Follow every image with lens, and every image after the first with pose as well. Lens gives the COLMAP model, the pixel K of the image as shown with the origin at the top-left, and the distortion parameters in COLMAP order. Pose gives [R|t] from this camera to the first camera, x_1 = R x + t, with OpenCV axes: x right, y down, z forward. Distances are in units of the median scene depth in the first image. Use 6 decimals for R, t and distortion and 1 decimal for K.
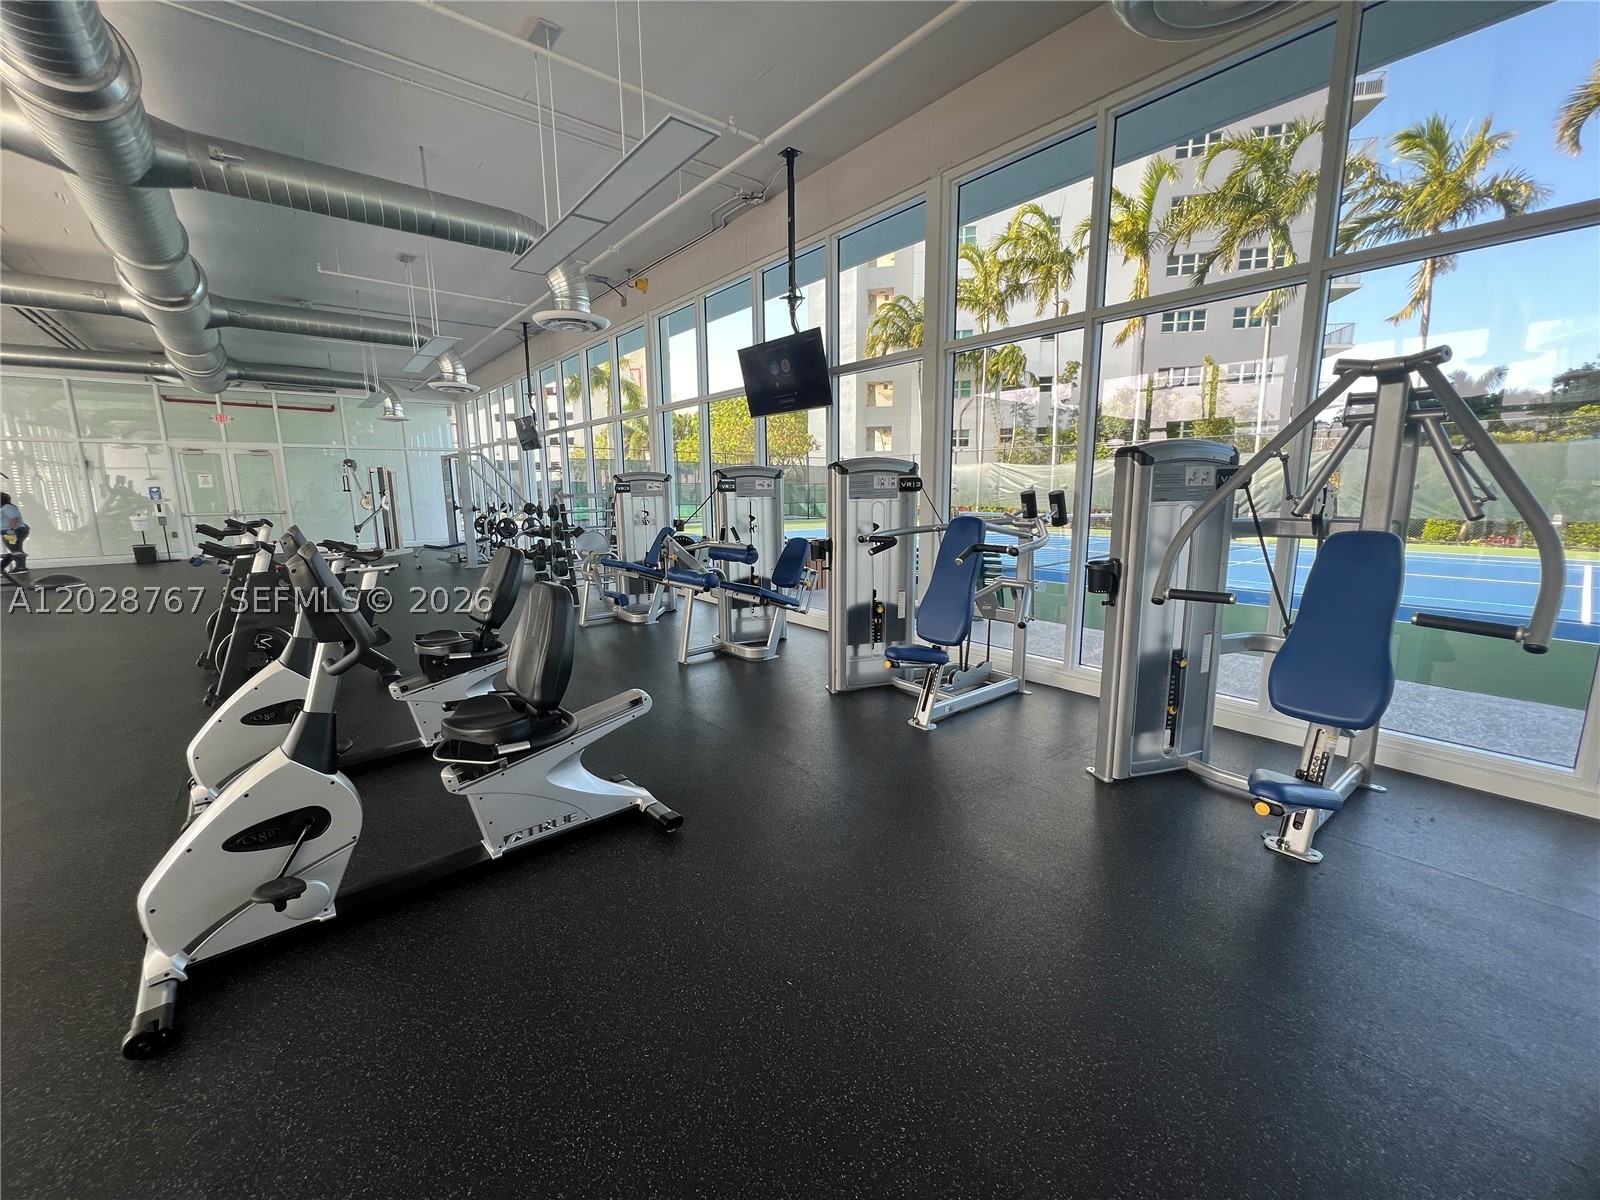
lens RADIAL K [[637.4, 0, 803.2], [0, 637.4, 598.6], [0, 0, 1]] dist [-0.000214, -0.000087]
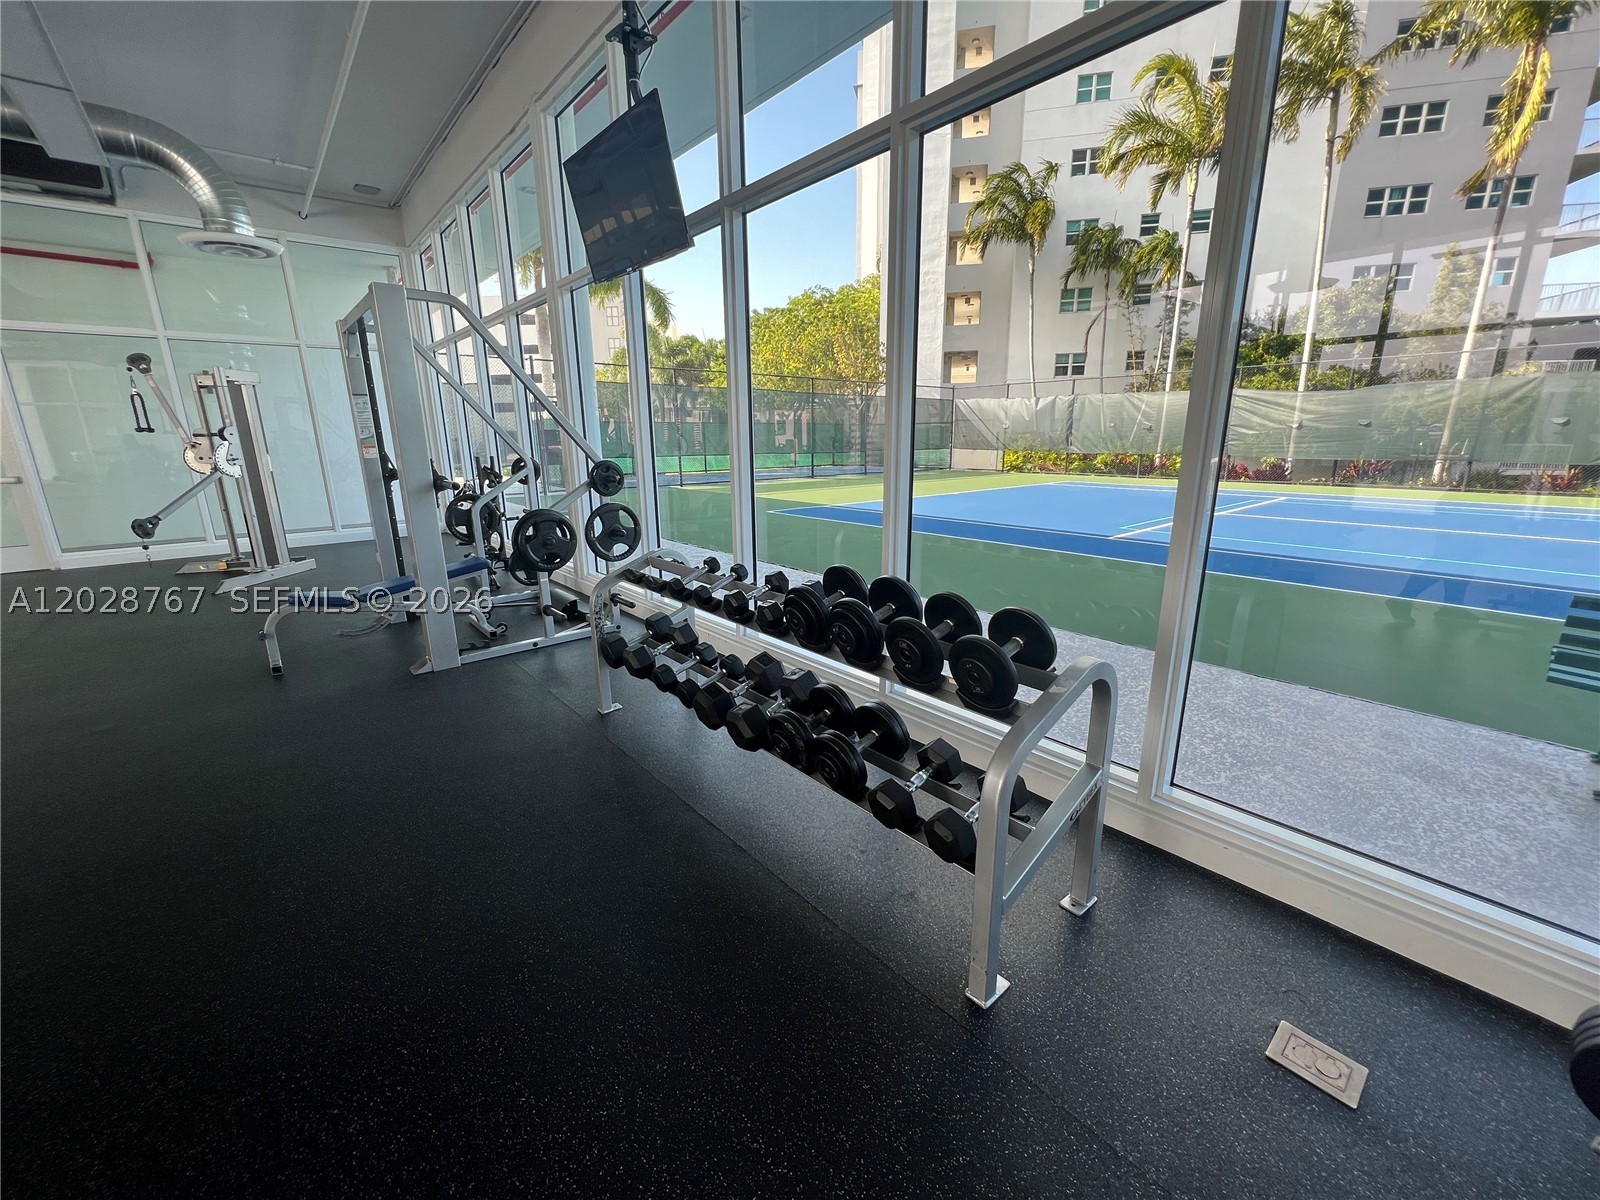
lens RADIAL K [[637.4, 0, 796.7], [0, 637.4, 599.1], [0, 0, 1]] dist [-0.000214, -0.000087]
pose [[0.999910, -0.006915, 0.011522, -0.294380], [0.005953, 0.996655, 0.081508, -0.091902], [-0.012047, -0.081432, 0.996606, 0.580356]]
